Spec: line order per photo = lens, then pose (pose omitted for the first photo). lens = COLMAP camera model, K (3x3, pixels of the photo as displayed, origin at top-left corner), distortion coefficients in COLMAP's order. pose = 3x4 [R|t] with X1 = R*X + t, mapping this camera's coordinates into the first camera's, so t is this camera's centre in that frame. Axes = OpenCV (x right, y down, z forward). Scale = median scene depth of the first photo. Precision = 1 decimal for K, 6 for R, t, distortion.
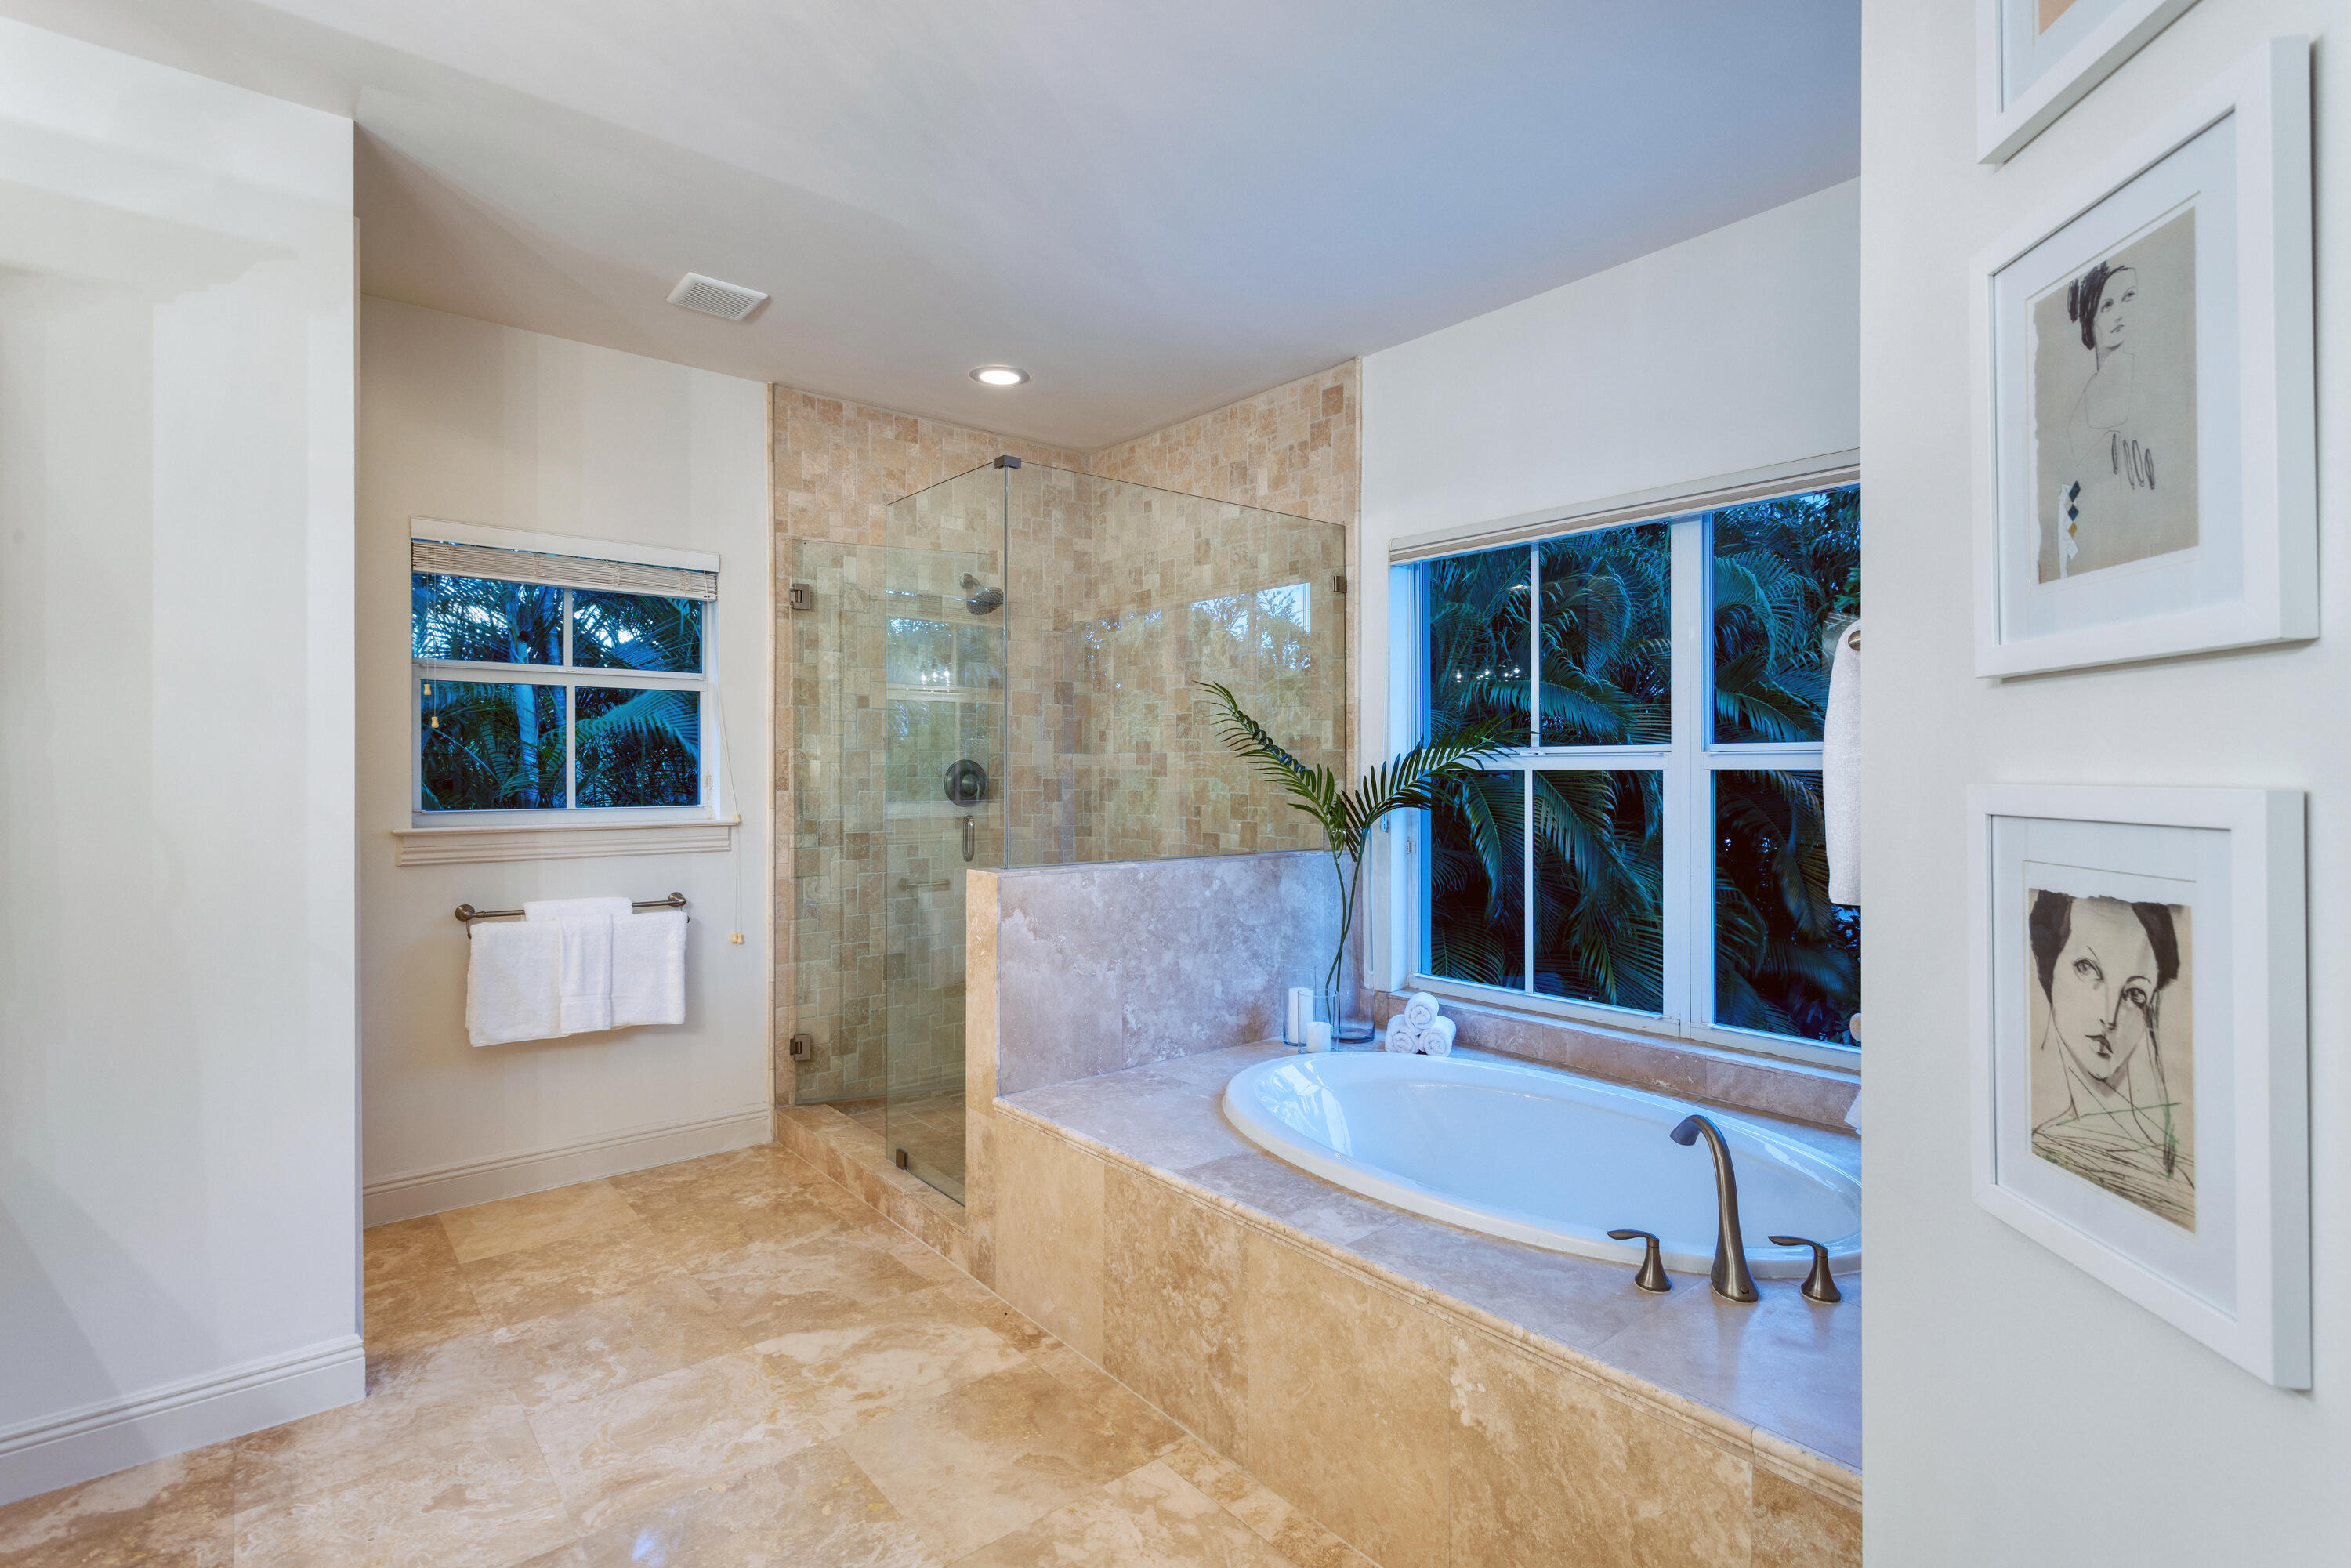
lens RADIAL K [[1153.6, 0, 1173.5], [0, 1153.6, 773.2], [0, 0, 1]] dist [0.000527, 0.002009]
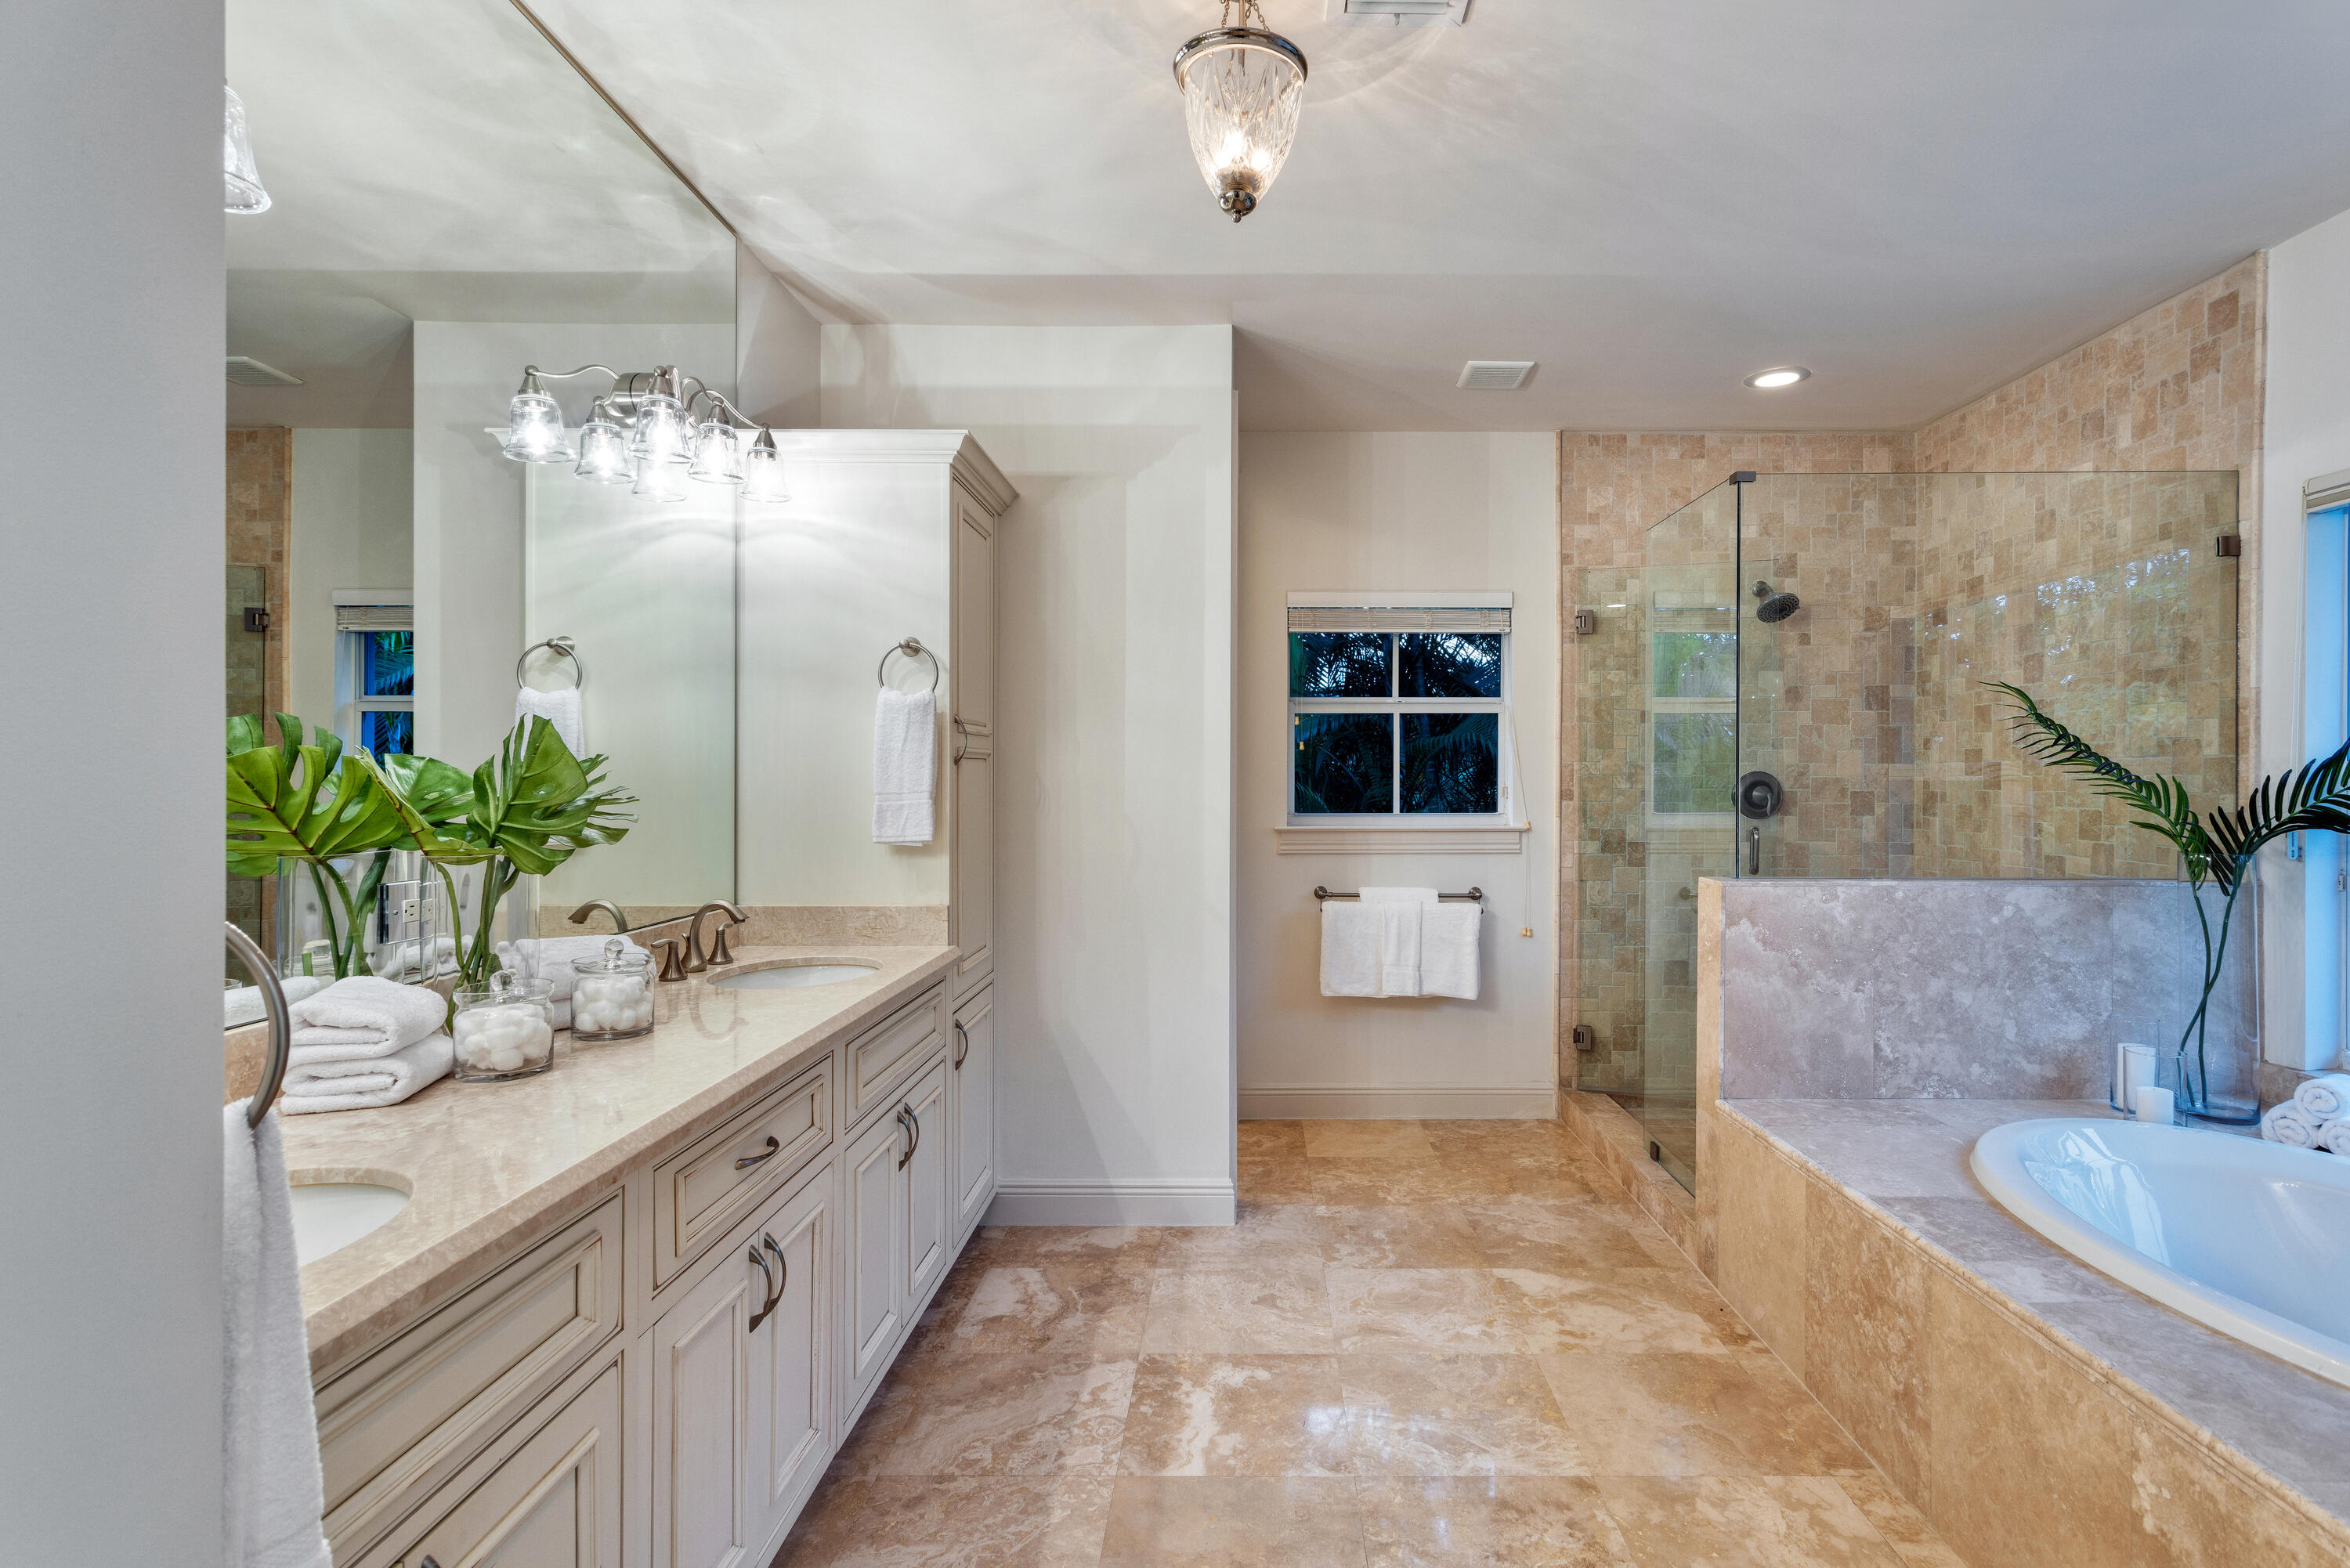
lens RADIAL K [[1153.1, 0, 1184.0], [0, 1153.1, 780.4], [0, 0, 1]] dist [0.000527, 0.002009]
pose [[0.742436, -0.001920, -0.669914, 0.164763], [-0.001520, 0.999988, -0.004551, 0.001869], [0.669915, 0.004398, 0.742424, -0.075679]]
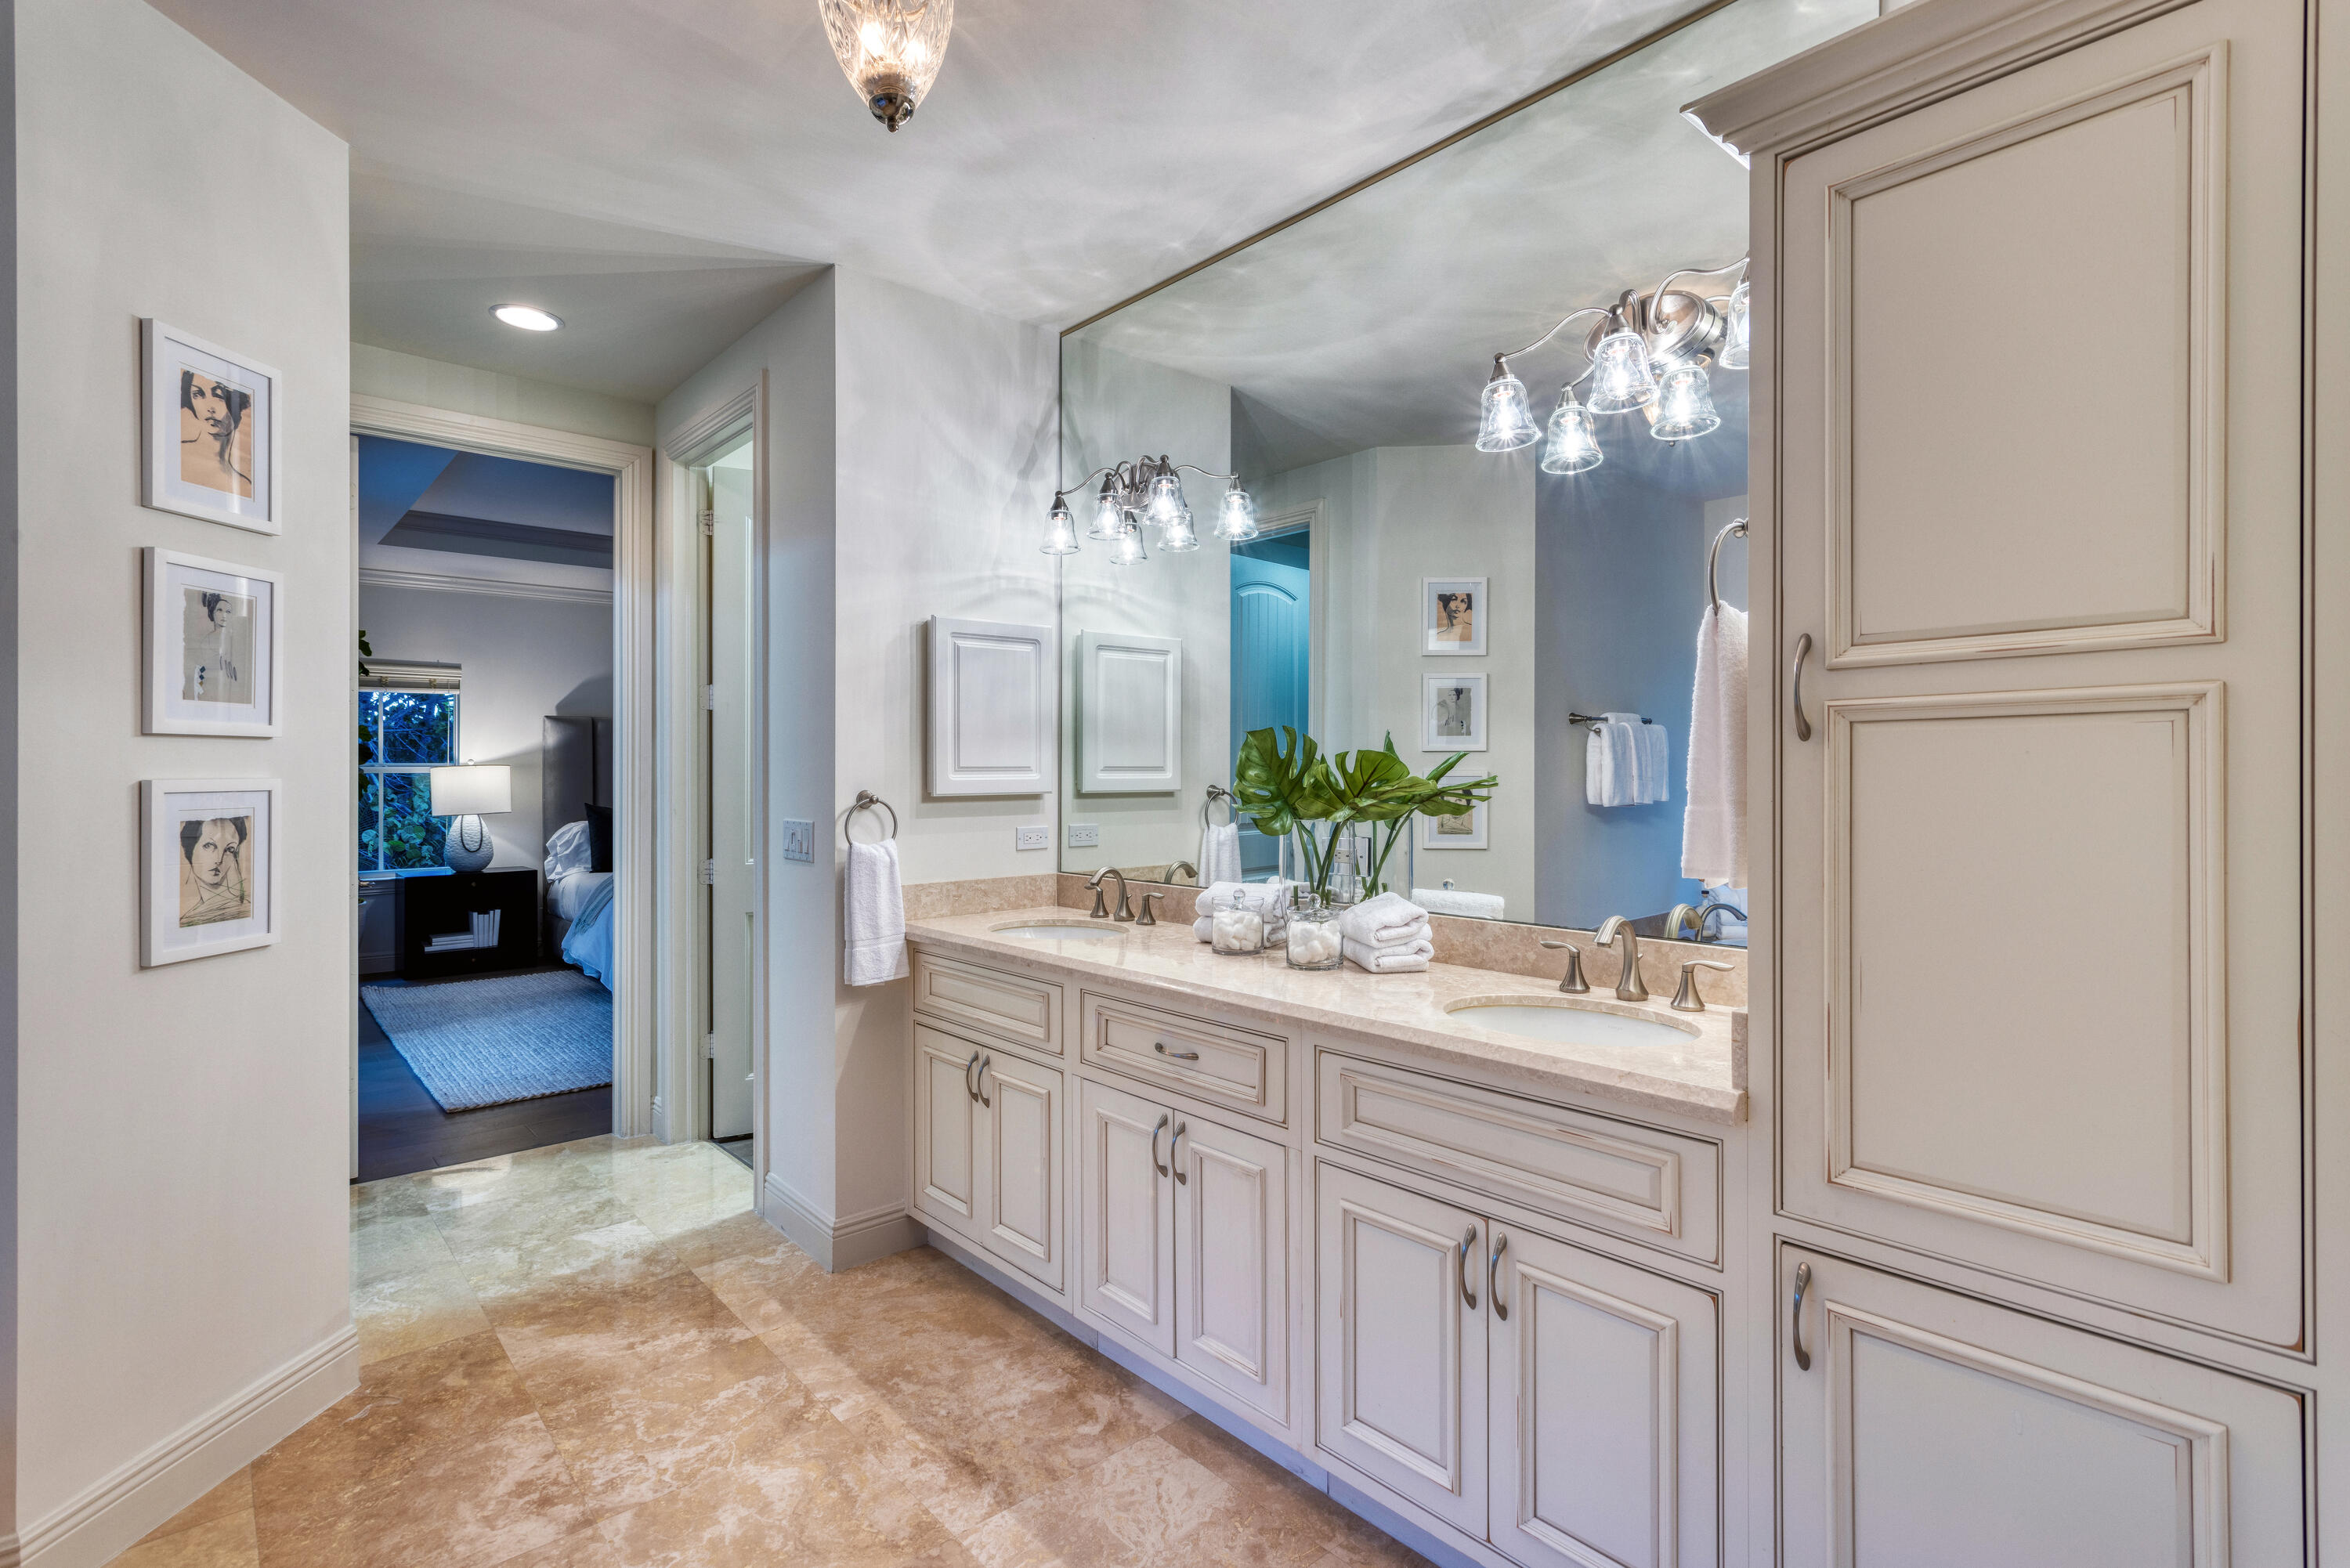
lens RADIAL K [[1153.1, 0, 1174.8], [0, 1153.1, 771.1], [0, 0, 1]] dist [0.000527, 0.002009]
pose [[-0.999902, -0.004107, -0.013417, -1.390080], [-0.004122, 0.999991, 0.001074, -0.020237], [0.013412, 0.001129, -0.999909, 3.583155]]
